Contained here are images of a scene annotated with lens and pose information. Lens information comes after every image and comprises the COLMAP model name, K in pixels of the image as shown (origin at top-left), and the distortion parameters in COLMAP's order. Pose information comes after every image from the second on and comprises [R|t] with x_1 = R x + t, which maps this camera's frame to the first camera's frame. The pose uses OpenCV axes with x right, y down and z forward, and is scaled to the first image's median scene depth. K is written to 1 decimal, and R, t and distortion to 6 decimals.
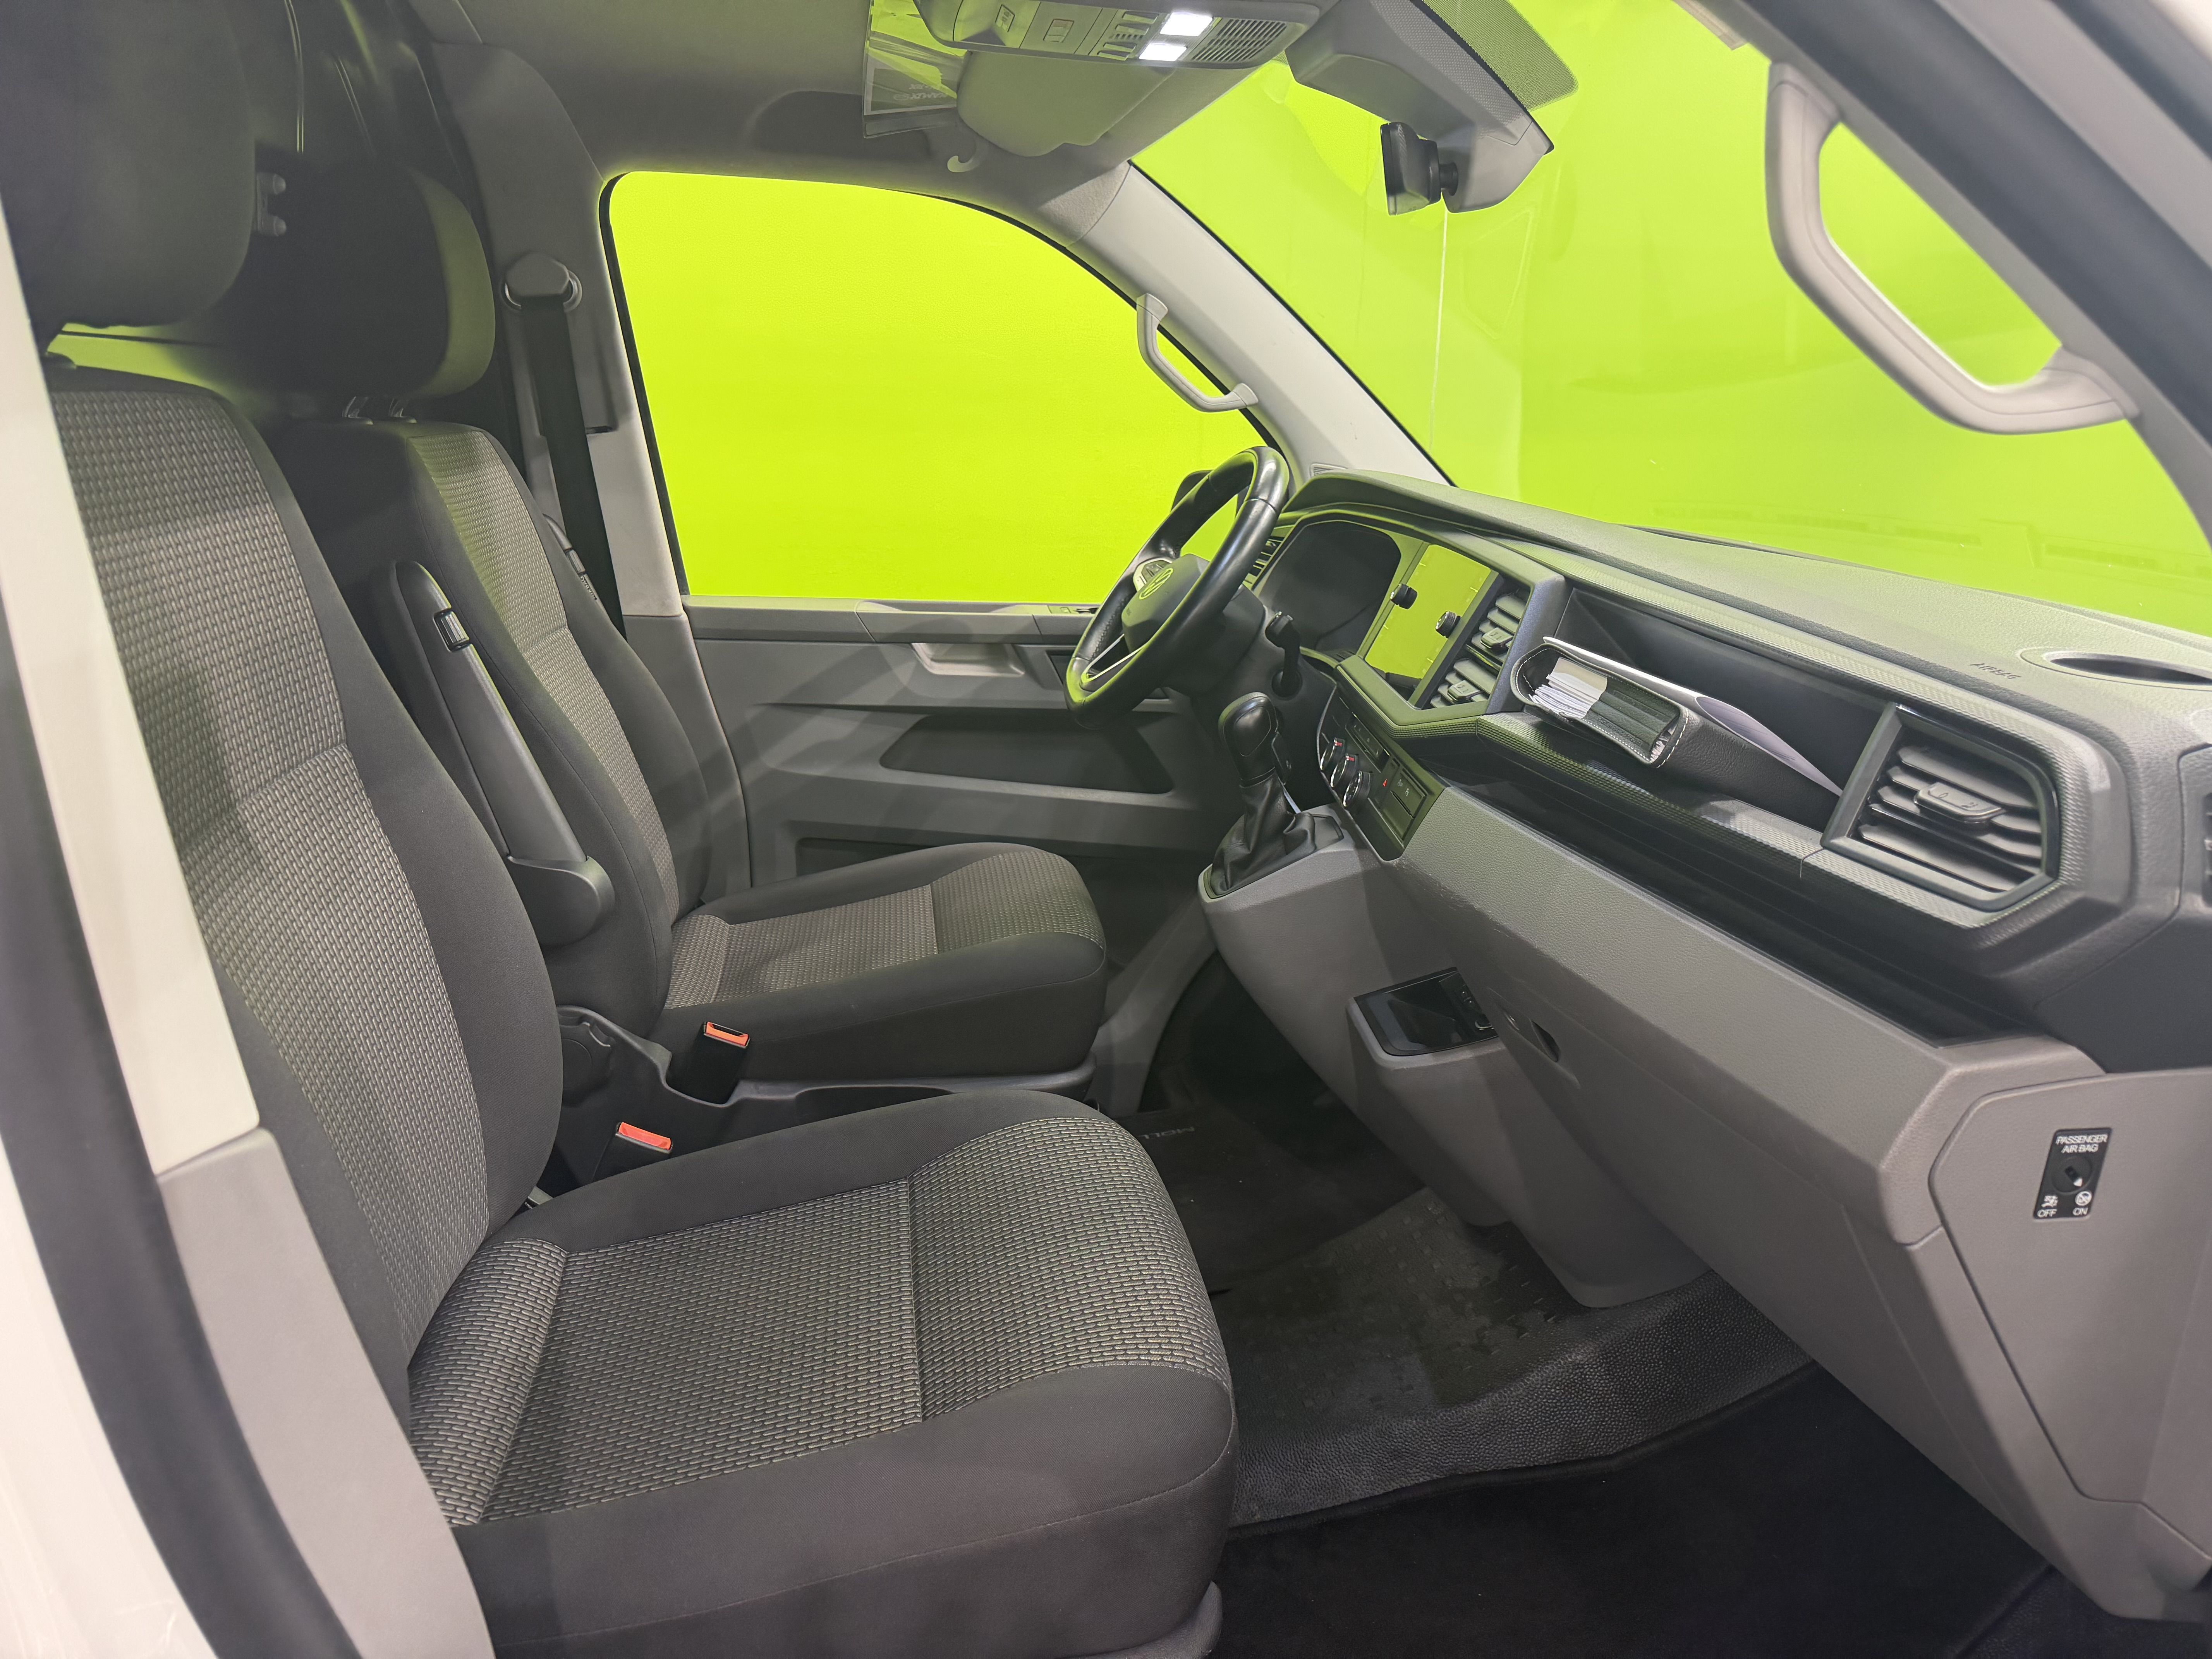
lens RADIAL K [[1574.5, 0, 1109.2], [0, 1574.5, 959.7], [0, 0, 1]] dist [0.080016, -0.098037]
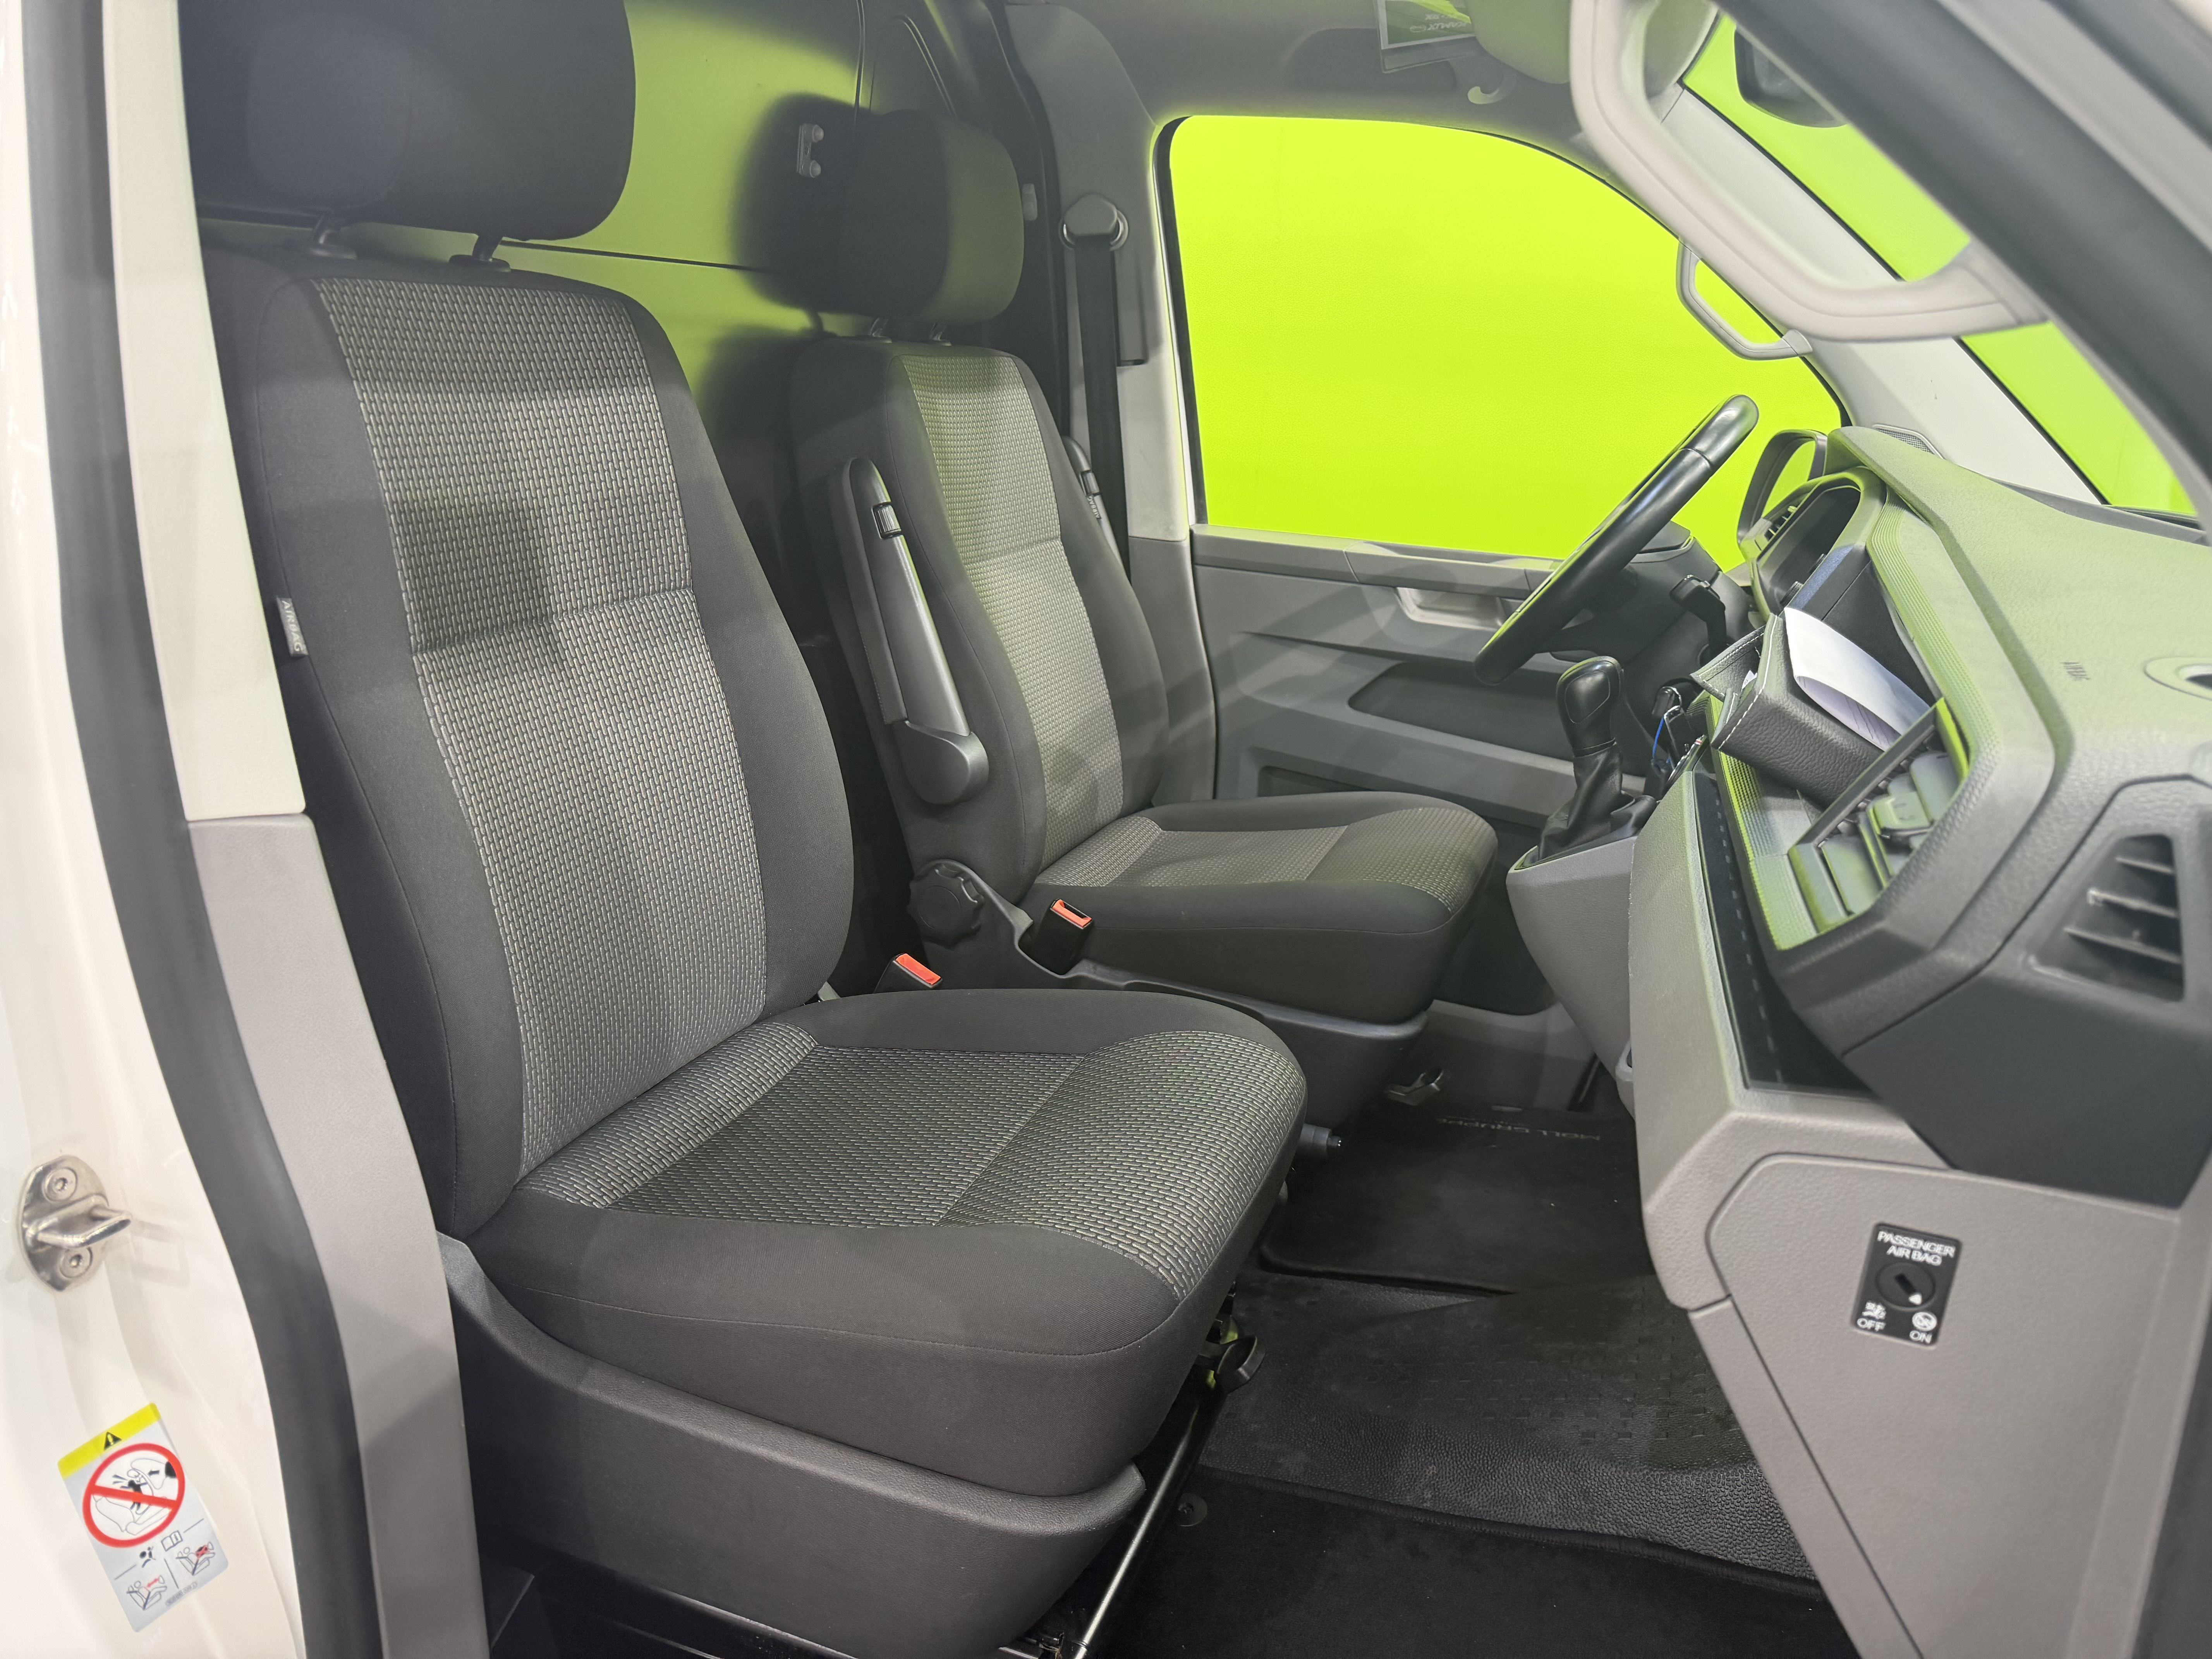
lens RADIAL K [[1543.8, 0, 1109.4], [0, 1543.8, 972.8], [0, 0, 1]] dist [0.143614, -0.222350]
pose [[0.861934, 0.209787, -0.461584, 0.274529], [-0.196991, 0.977425, 0.076384, -0.000503], [0.467188, 0.025090, 0.883802, 0.051034]]
